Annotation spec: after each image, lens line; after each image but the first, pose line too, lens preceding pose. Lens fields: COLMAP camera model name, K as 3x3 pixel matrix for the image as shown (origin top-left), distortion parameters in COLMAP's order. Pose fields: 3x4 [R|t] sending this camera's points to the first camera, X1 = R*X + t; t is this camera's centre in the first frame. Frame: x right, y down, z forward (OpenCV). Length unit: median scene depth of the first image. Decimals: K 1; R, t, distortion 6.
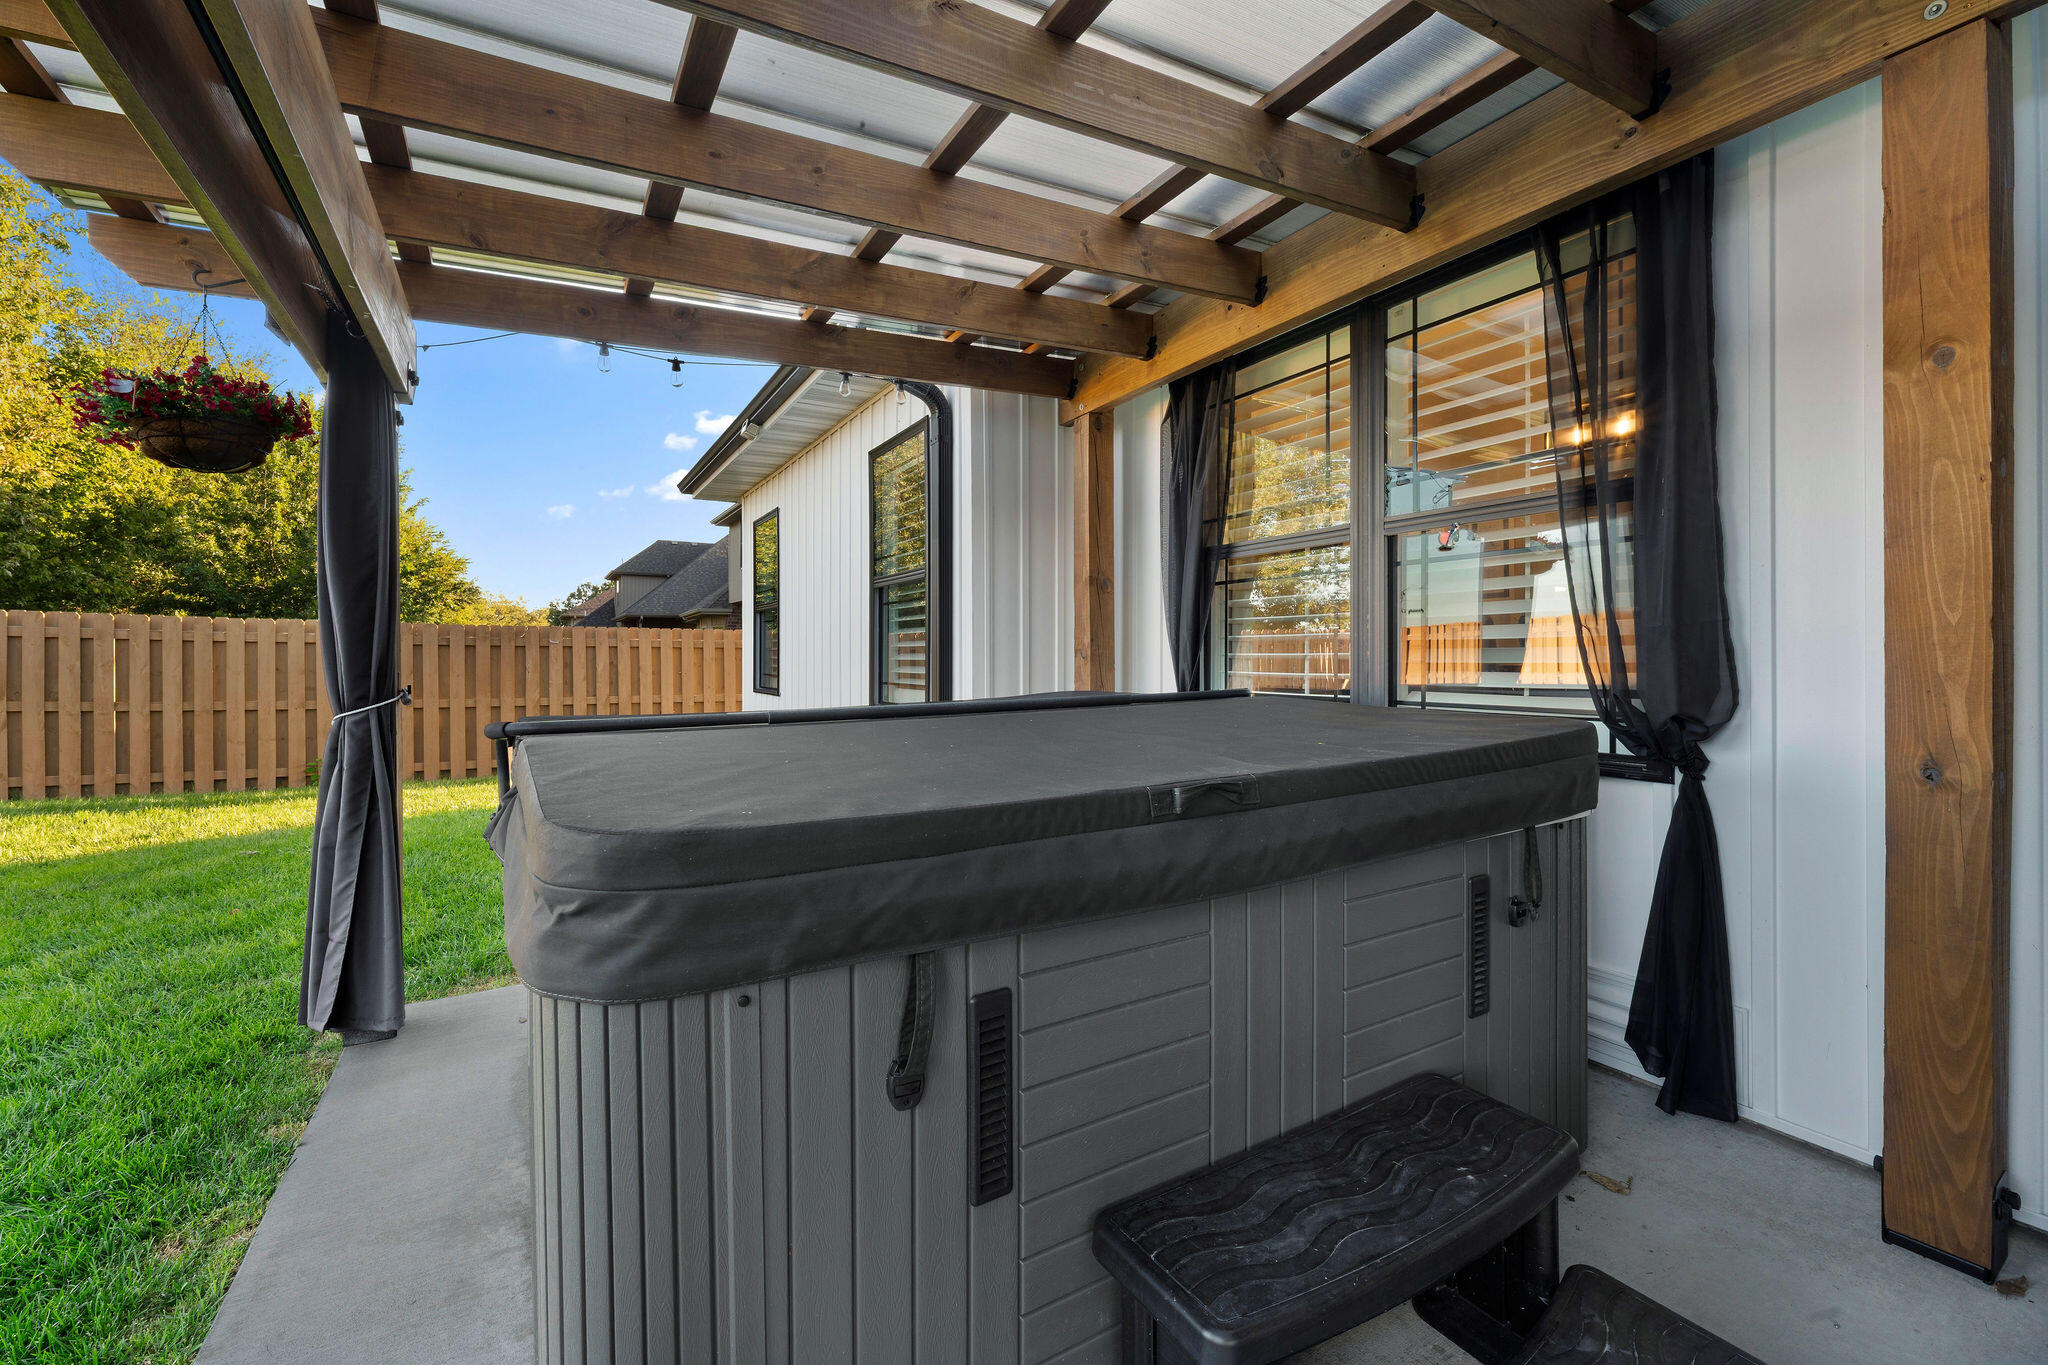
lens RADIAL K [[850.6, 0, 1013.6], [0, 850.6, 666.2], [0, 0, 1]] dist [0.003839, -0.001848]
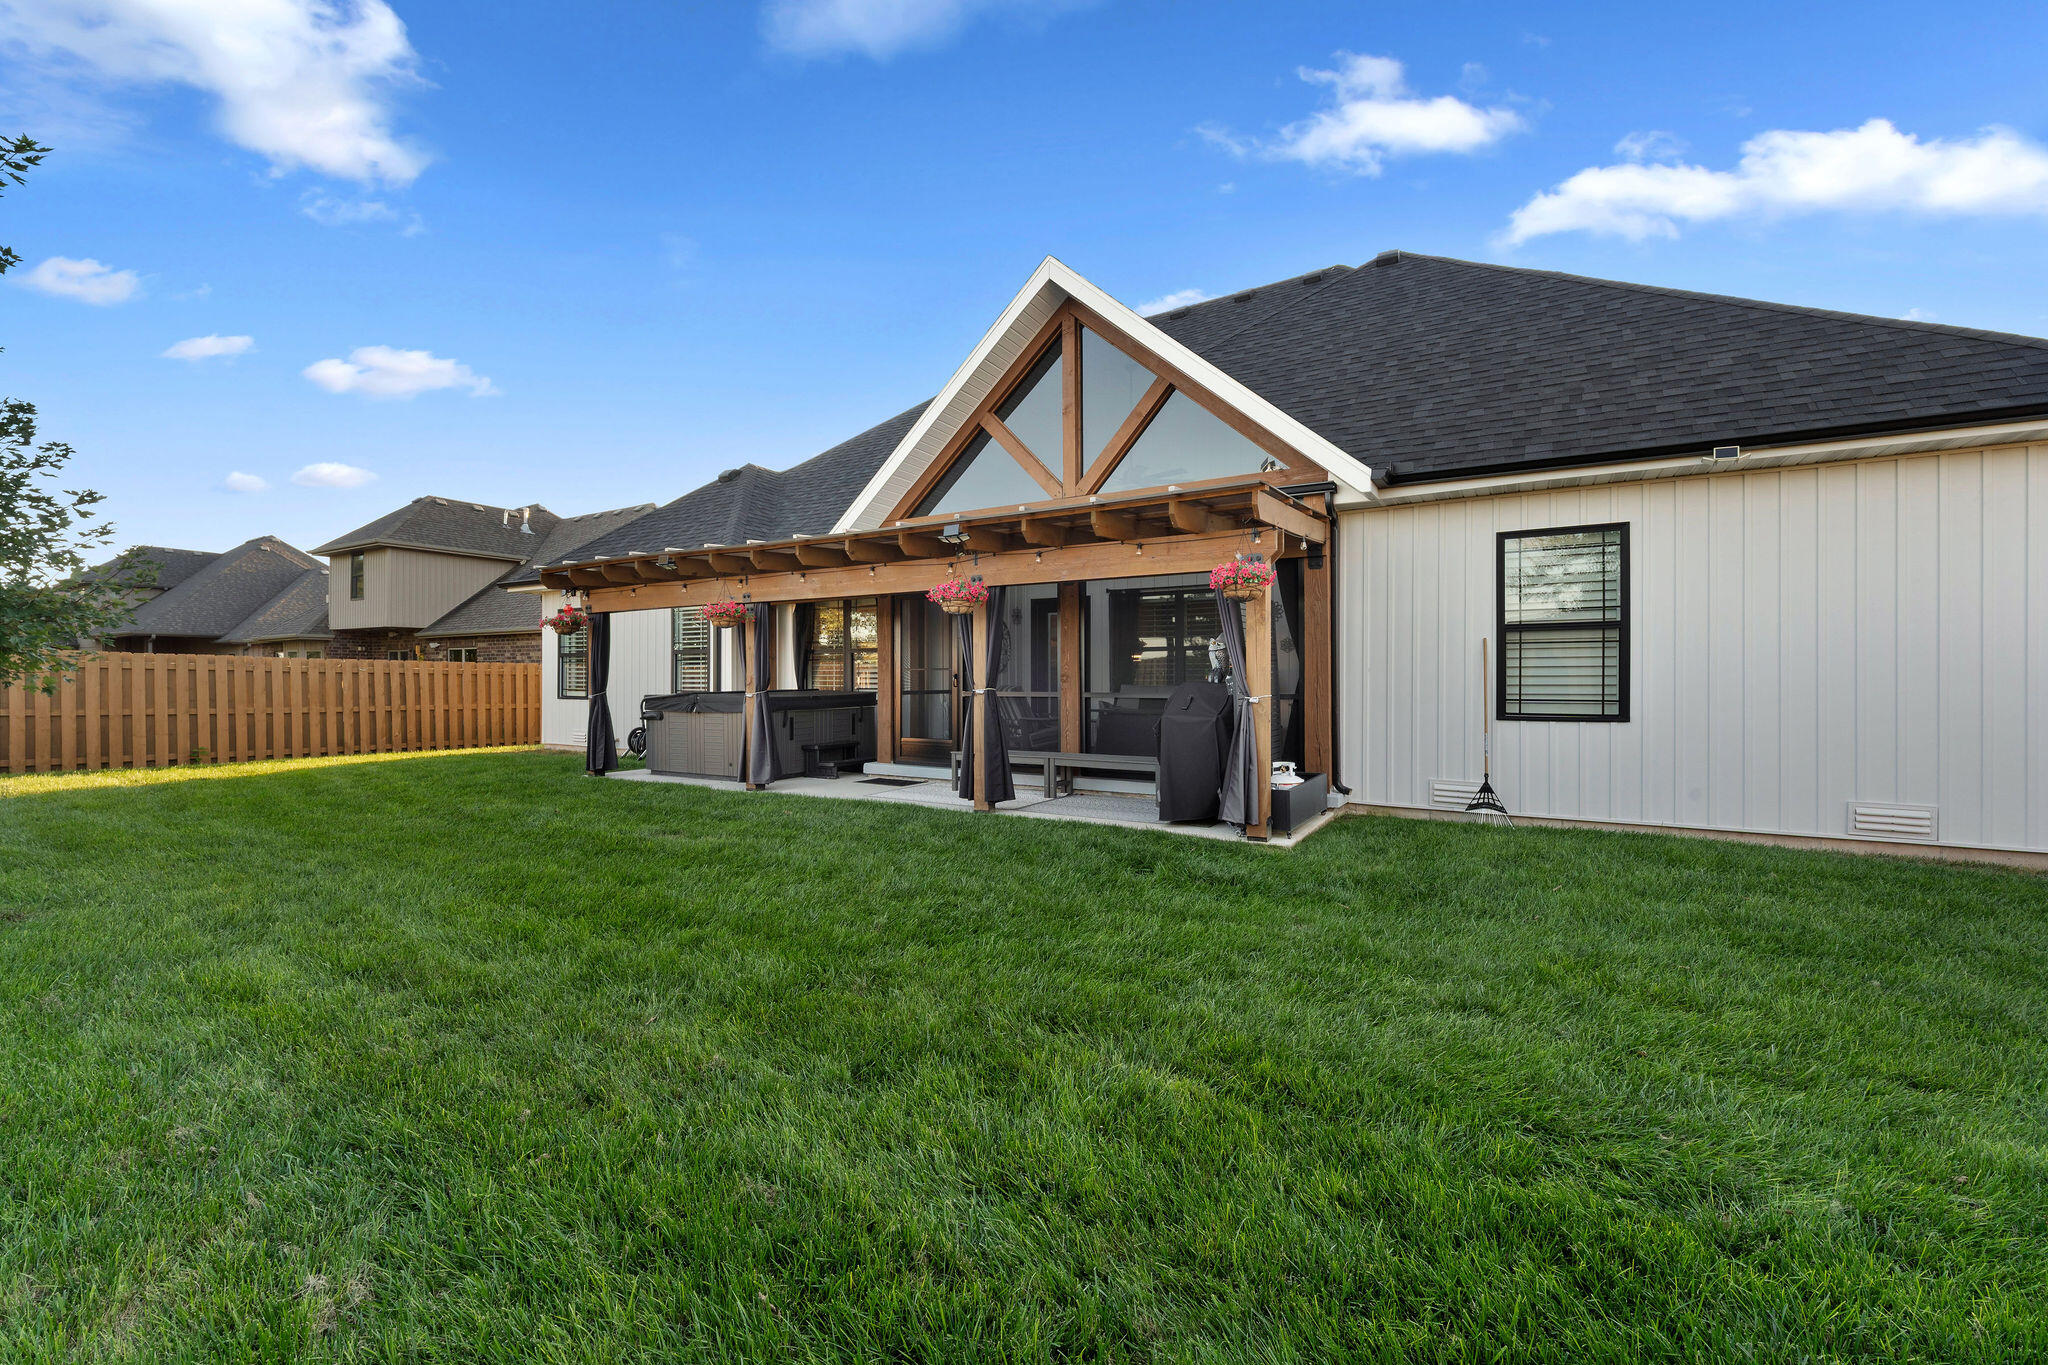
lens RADIAL K [[850.6, 0, 1027.2], [0, 850.6, 683.8], [0, 0, 1]] dist [0.003839, -0.001848]
pose [[0.870771, 0.002063, 0.491684, -0.680224], [0.002080, 0.999967, -0.007878, 0.029028], [-0.491684, 0.007883, 0.870738, -2.408139]]
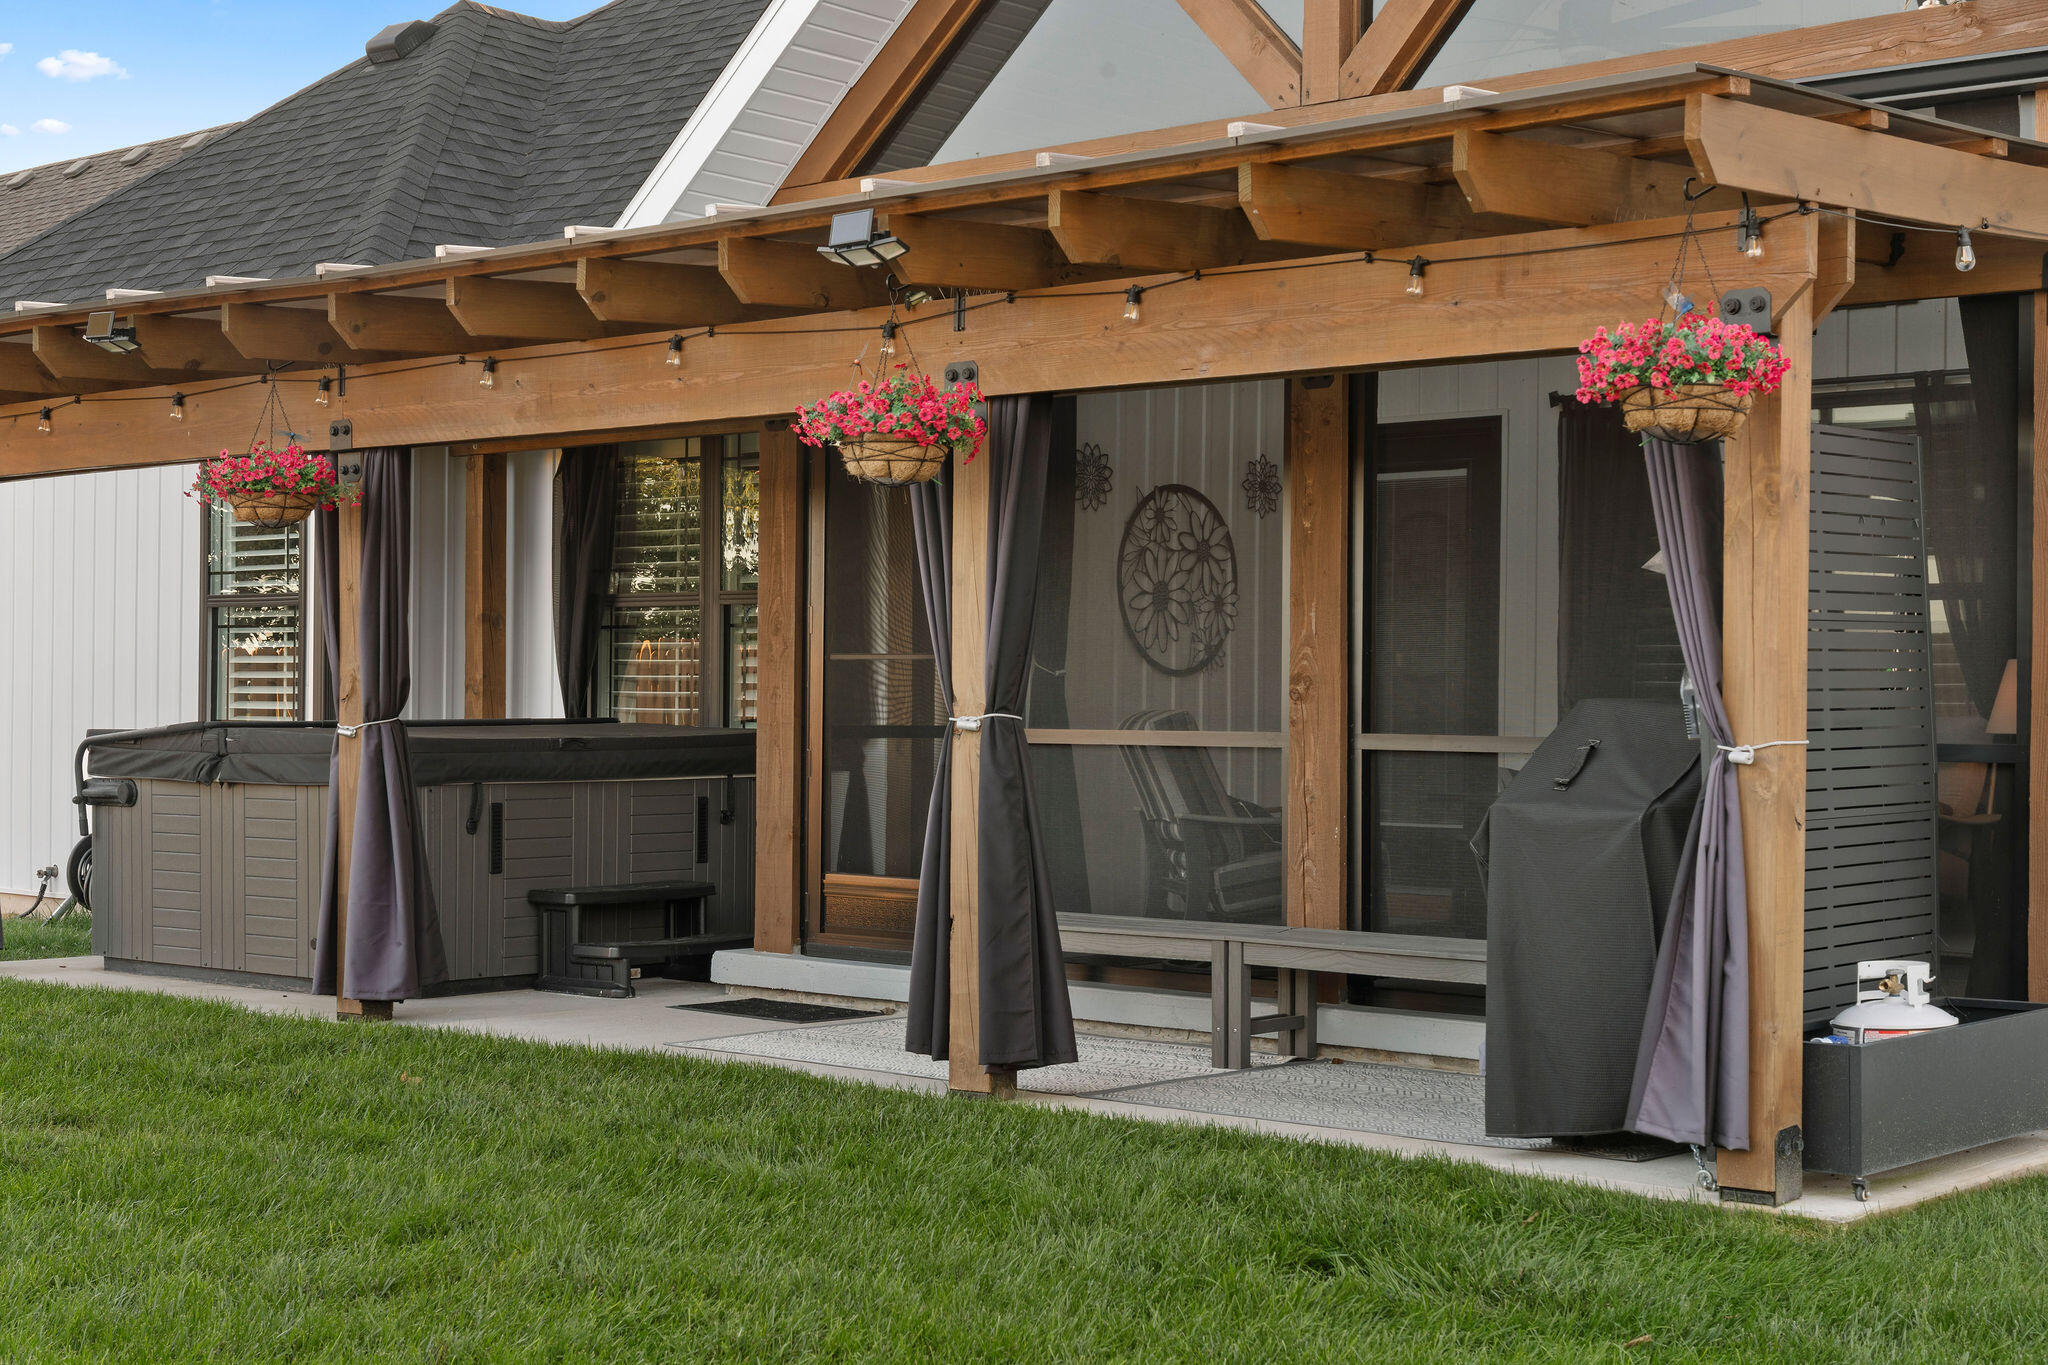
lens RADIAL K [[3044.2, 0, 1004.0], [0, 3044.2, 750.1], [0, 0, 1]] dist [-0.025850, 0.000000]
pose [[0.948066, 0.009068, 0.317945, -0.502549], [-0.010303, 0.999945, 0.002201, 0.046124], [-0.317907, -0.005363, 0.948107, -2.804489]]
